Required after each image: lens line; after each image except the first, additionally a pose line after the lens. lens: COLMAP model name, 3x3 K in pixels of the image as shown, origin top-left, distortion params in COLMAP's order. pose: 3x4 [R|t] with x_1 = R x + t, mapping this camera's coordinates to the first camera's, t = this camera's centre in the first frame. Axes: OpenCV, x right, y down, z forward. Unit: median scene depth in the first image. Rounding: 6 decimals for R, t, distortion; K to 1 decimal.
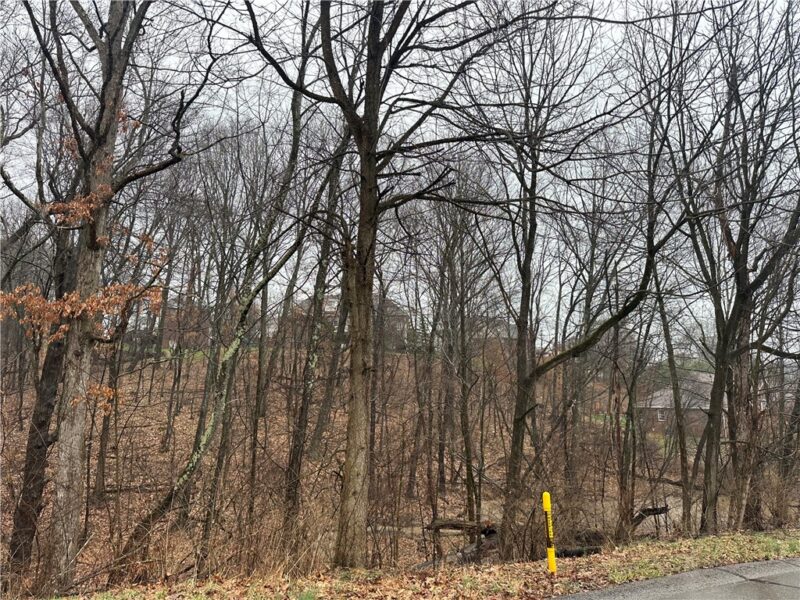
lens RADIAL K [[561.0, 0, 399.1], [0, 561.0, 296.9], [0, 0, 1]] dist [0.076914, -0.116722]
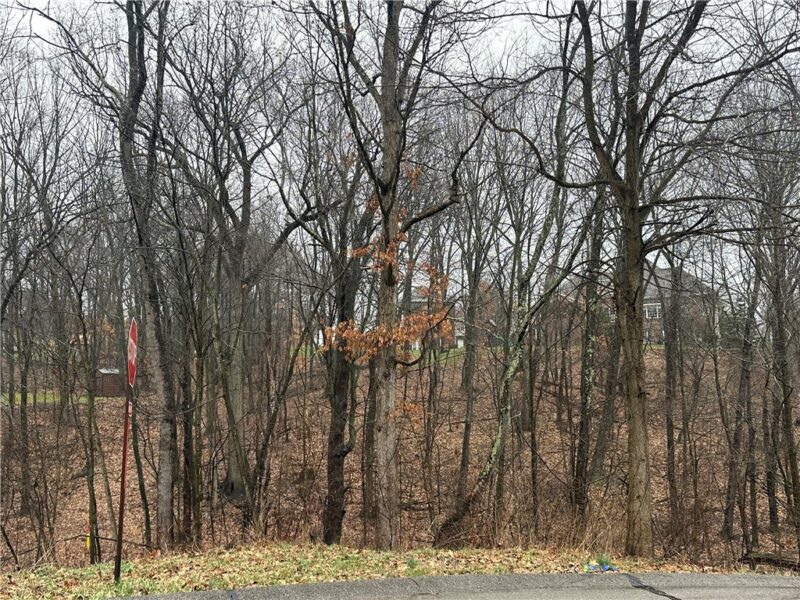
lens RADIAL K [[746.6, 0, 400.0], [0, 746.6, 300.0], [0, 0, 1]] dist [0.061236, -0.005924]
pose [[0.925002, -0.056295, -0.375769, 0.048796], [0.069991, 0.997285, 0.022887, -0.086945], [0.373461, -0.047471, 0.926431, -0.404014]]
